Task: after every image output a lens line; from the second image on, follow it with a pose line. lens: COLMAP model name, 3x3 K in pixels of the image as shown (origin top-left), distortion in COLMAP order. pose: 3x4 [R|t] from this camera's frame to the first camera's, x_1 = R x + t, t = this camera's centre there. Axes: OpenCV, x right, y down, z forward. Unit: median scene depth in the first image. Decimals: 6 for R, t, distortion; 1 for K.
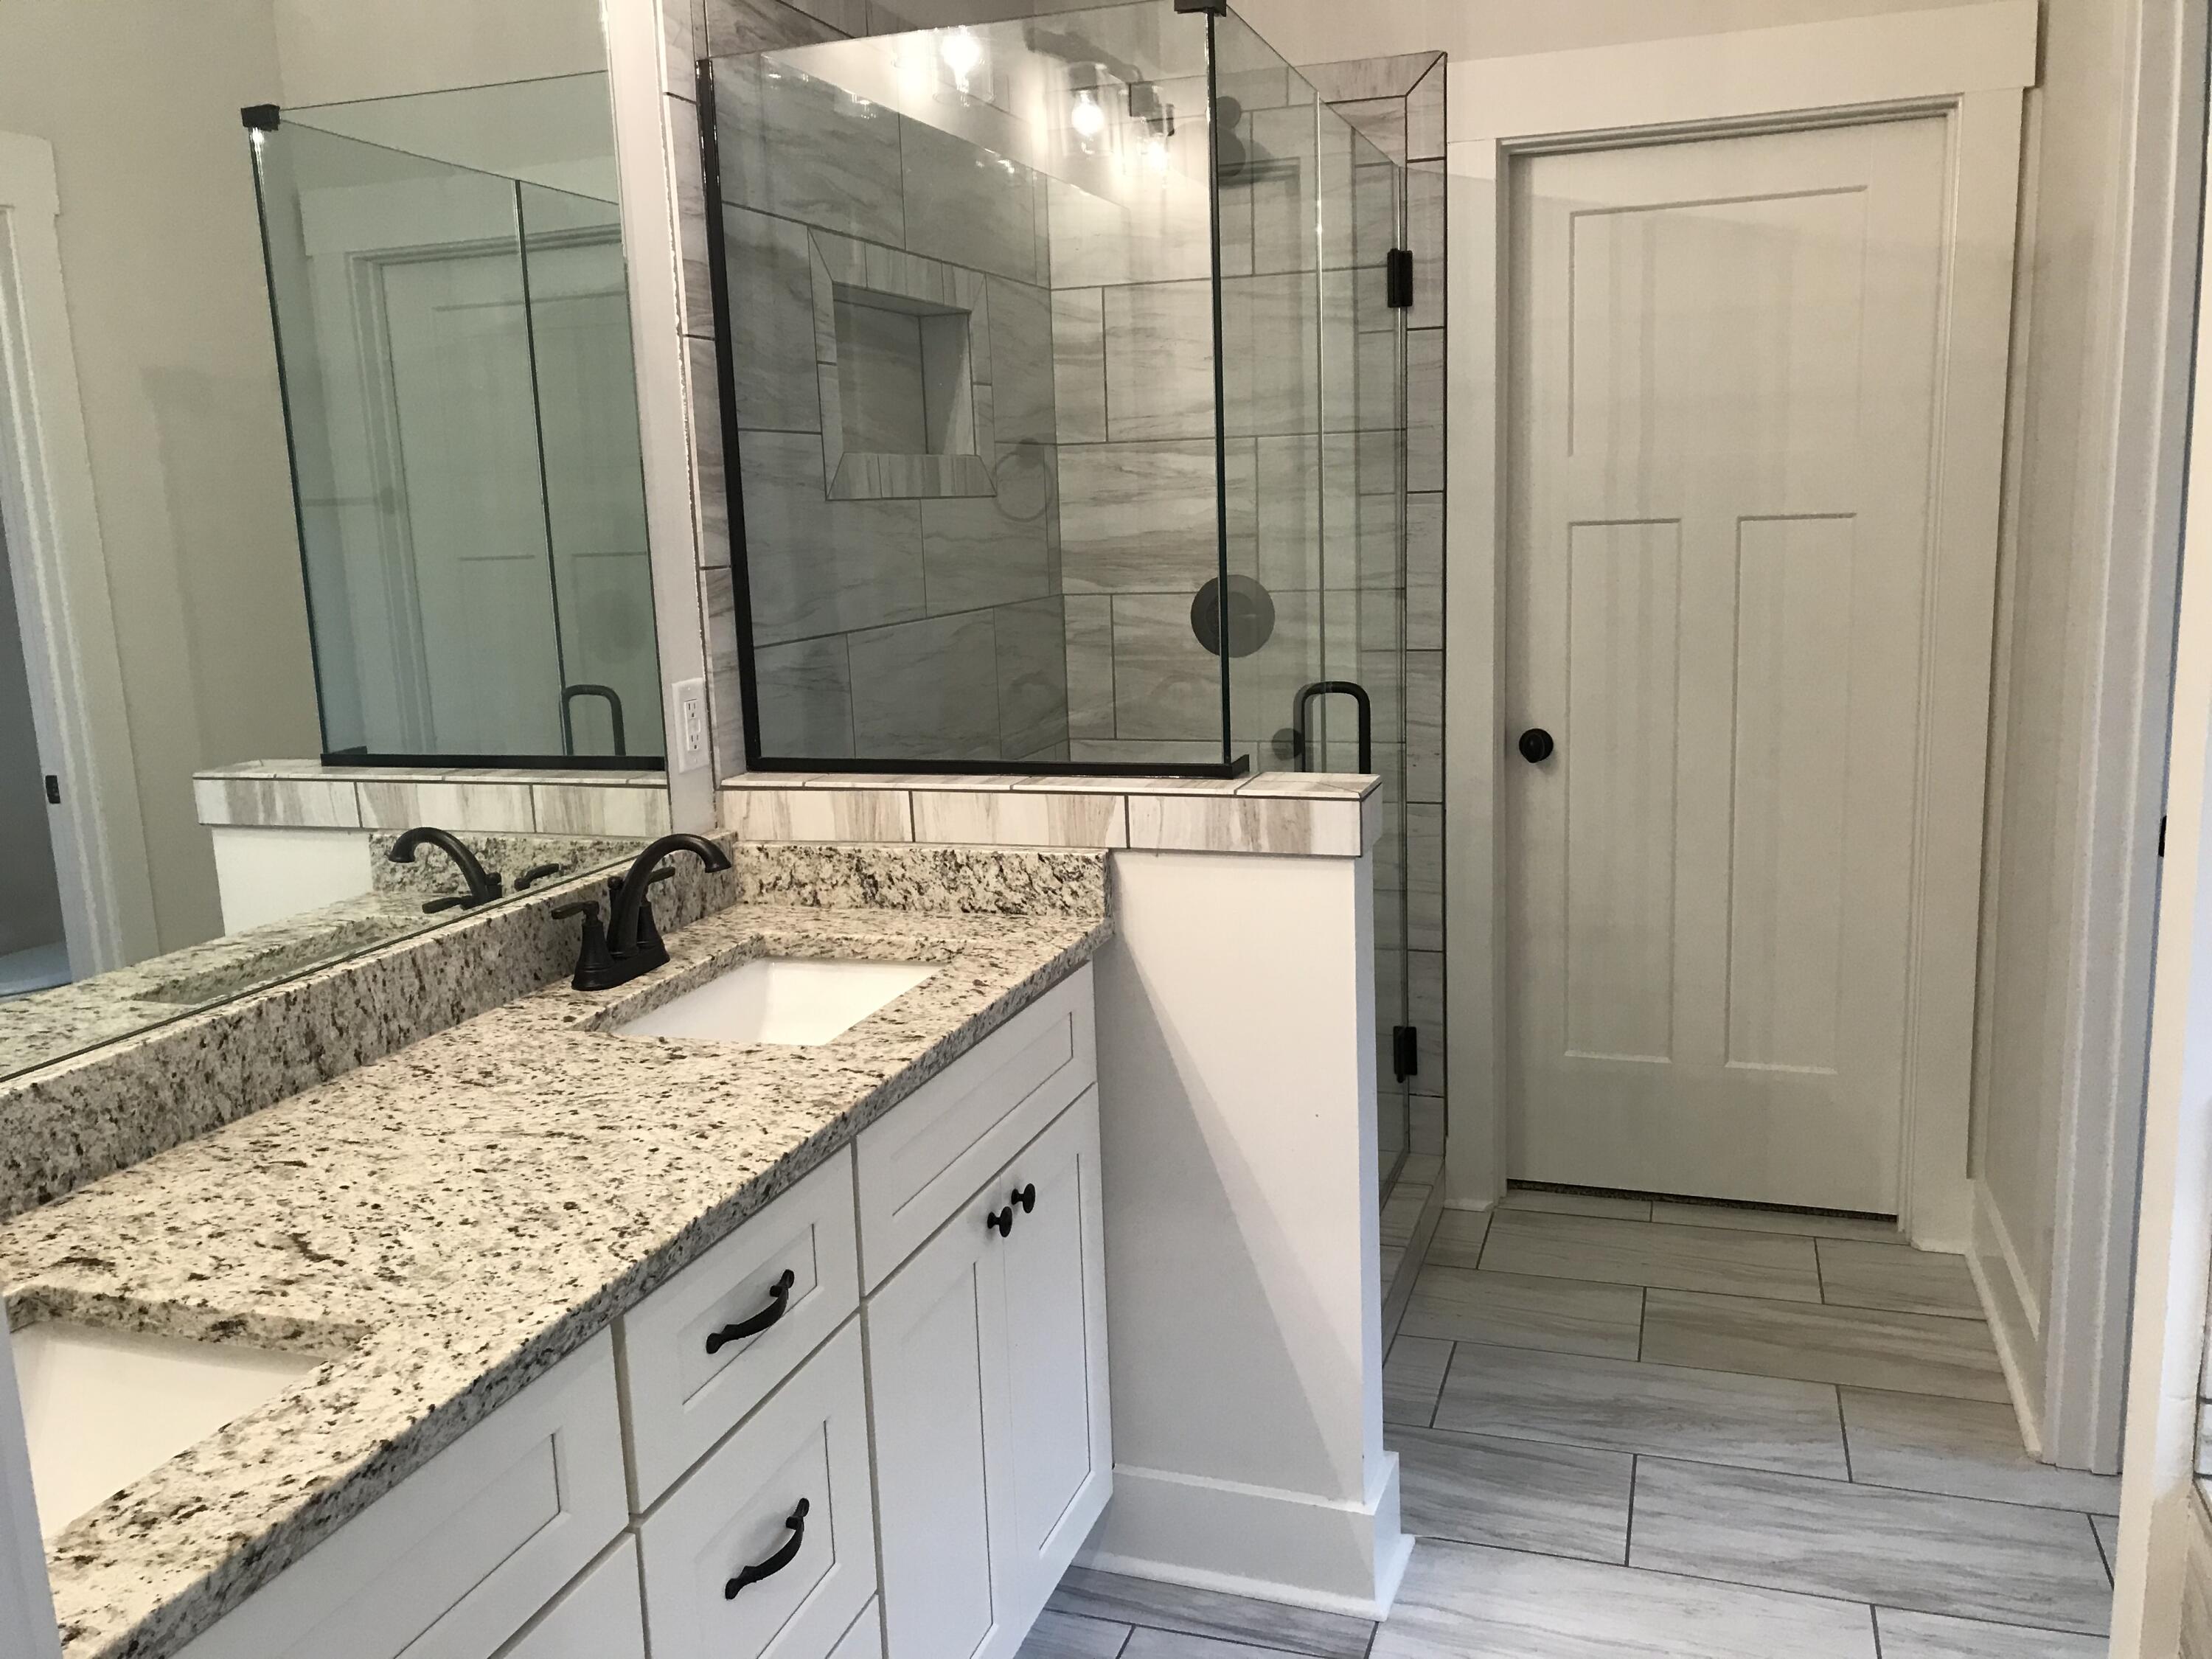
lens RADIAL K [[1823.7, 0, 1103.1], [0, 1823.7, 815.5], [0, 0, 1]] dist [0.026411, -0.021326]
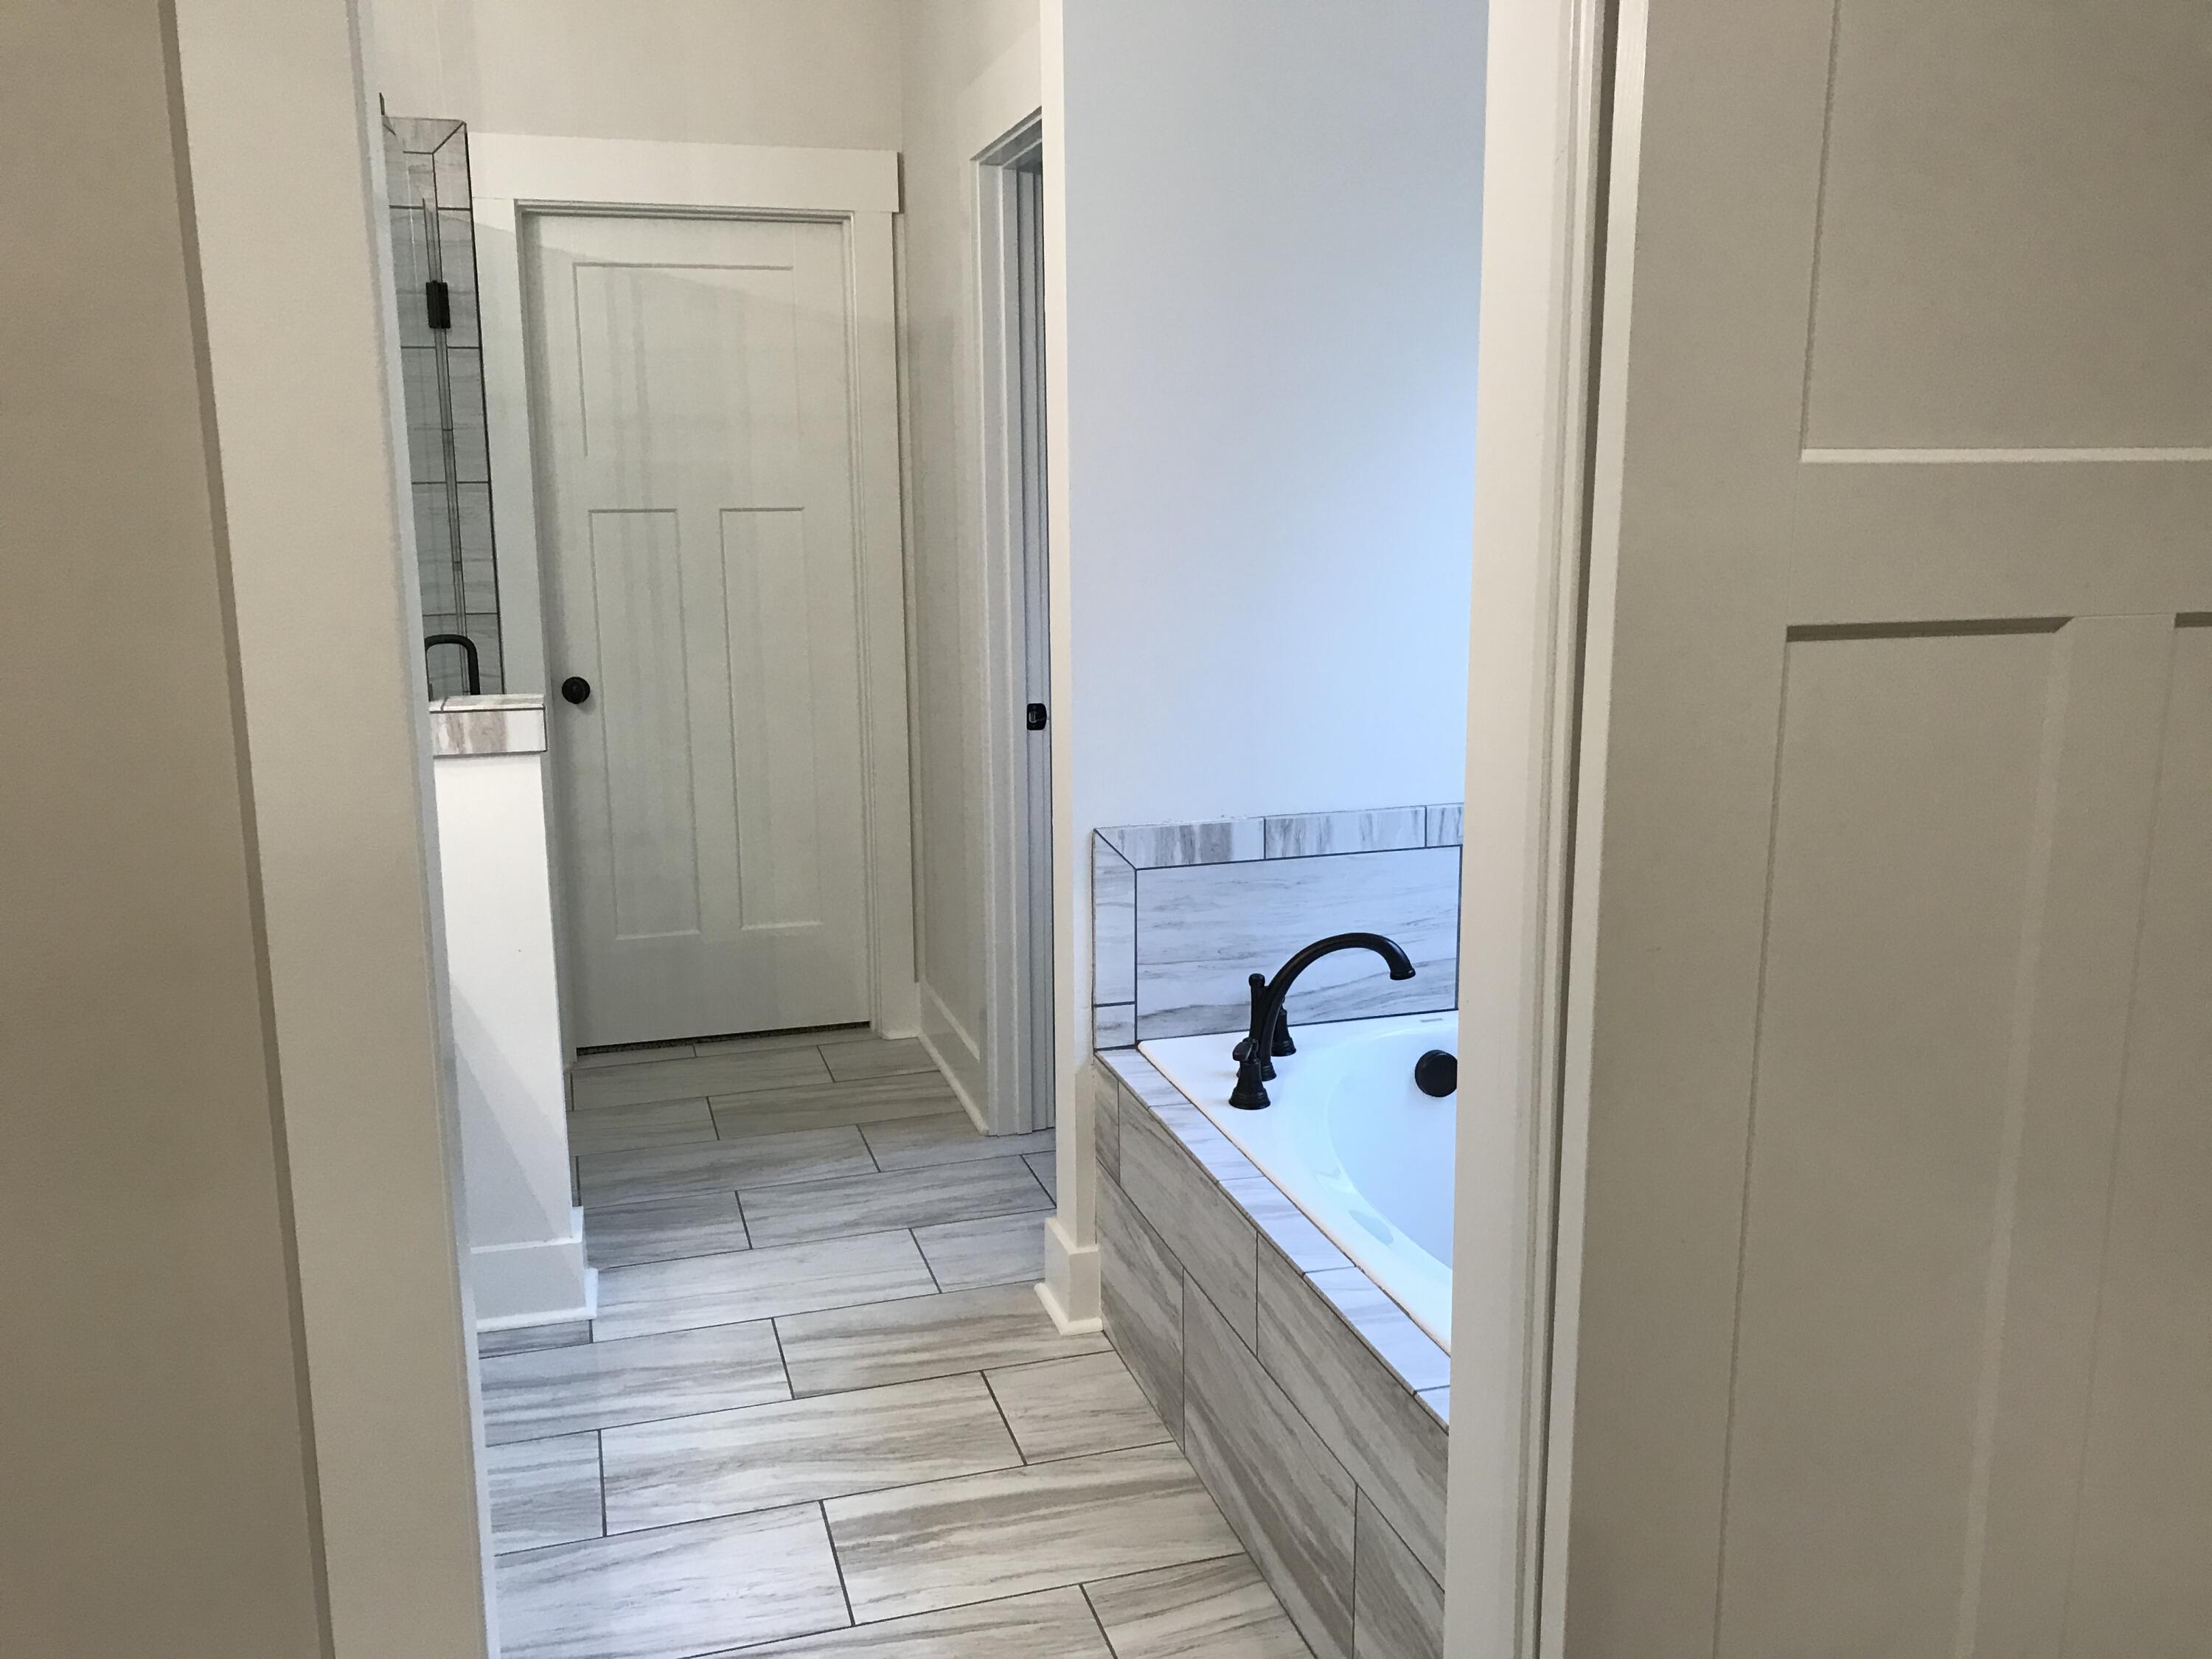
lens RADIAL K [[1823.7, 0, 1103.1], [0, 1823.7, 815.5], [0, 0, 1]] dist [0.026411, -0.021326]
pose [[0.817323, -0.079073, 0.570728, -0.211761], [0.077627, 0.996619, 0.026913, 0.046362], [-0.570927, 0.022307, 0.820698, -0.249782]]
